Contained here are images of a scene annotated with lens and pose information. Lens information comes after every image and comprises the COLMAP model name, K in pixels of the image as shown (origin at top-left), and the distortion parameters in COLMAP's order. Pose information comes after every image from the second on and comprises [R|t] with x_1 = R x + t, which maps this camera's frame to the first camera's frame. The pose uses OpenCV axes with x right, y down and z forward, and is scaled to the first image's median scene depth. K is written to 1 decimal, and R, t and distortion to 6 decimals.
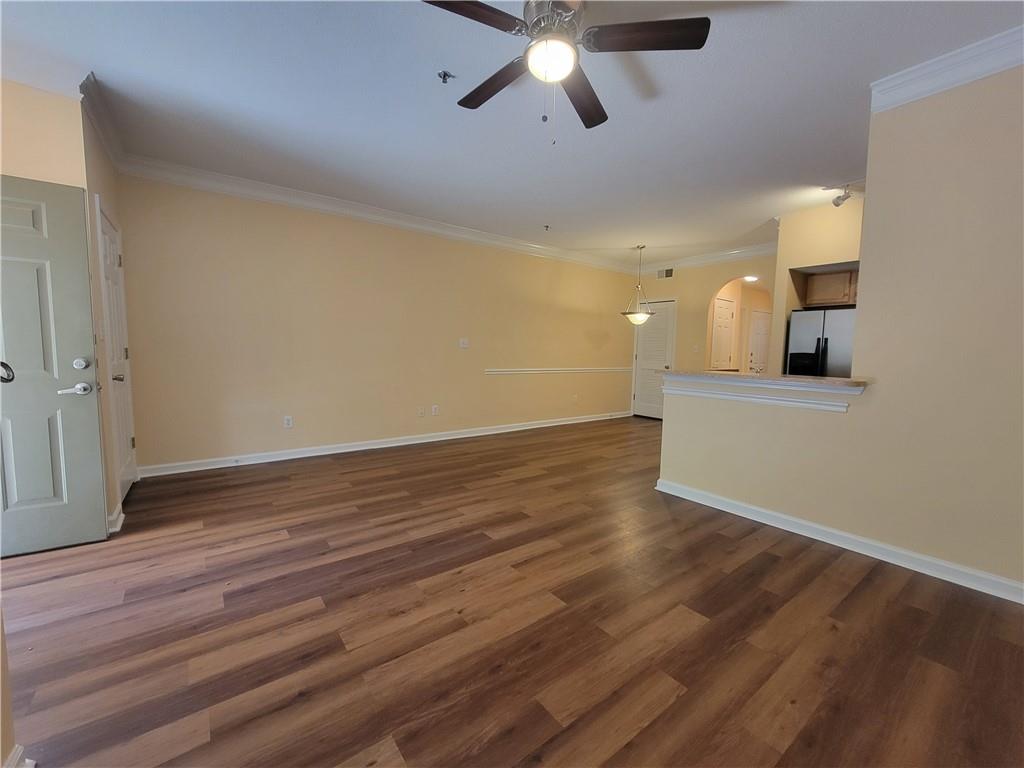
lens RADIAL K [[418.1, 0, 509.2], [0, 418.1, 384.5], [0, 0, 1]] dist [-0.001116, 0.001432]
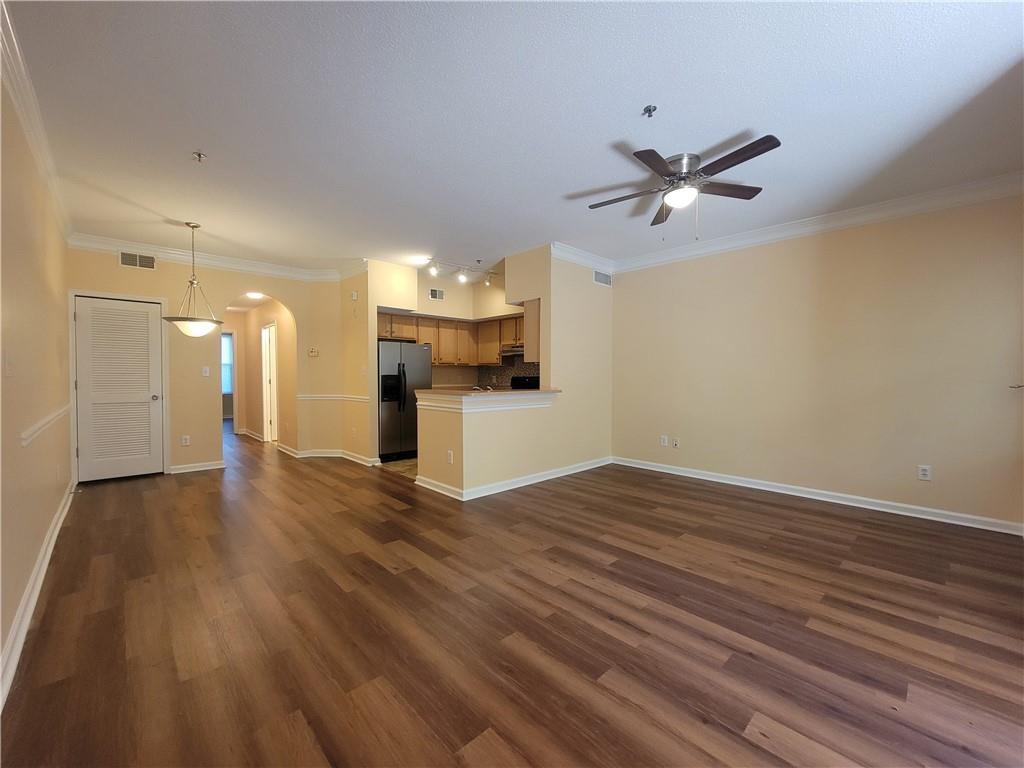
lens RADIAL K [[418.1, 0, 511.6], [0, 418.1, 387.1], [0, 0, 1]] dist [-0.001116, 0.001432]
pose [[-0.111844, -0.048757, 0.992529, -1.077541], [0.079362, 0.995167, 0.057830, -0.148814], [-0.990552, 0.085237, -0.107434, 1.407165]]
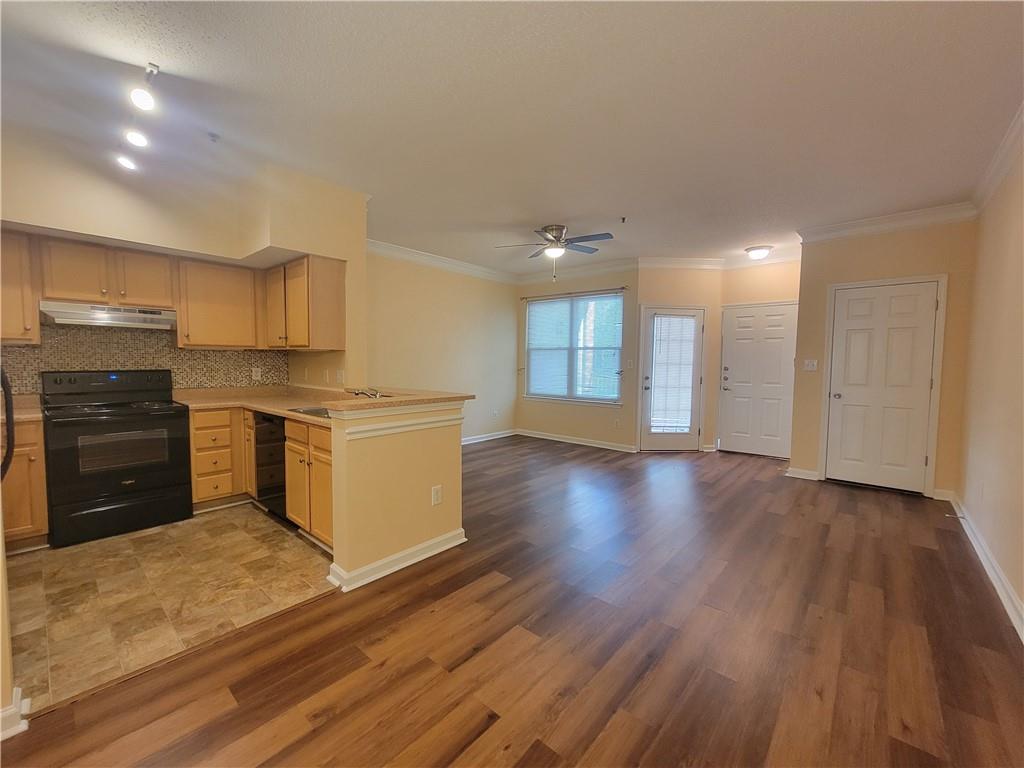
lens RADIAL K [[418.1, 0, 511.4], [0, 418.1, 385.5], [0, 0, 1]] dist [-0.001116, 0.001432]
pose [[-0.977840, -0.014413, -0.208859, 0.640486], [-0.043785, 0.989644, 0.136700, -0.241806], [0.204726, 0.142815, -0.968344, 2.573087]]
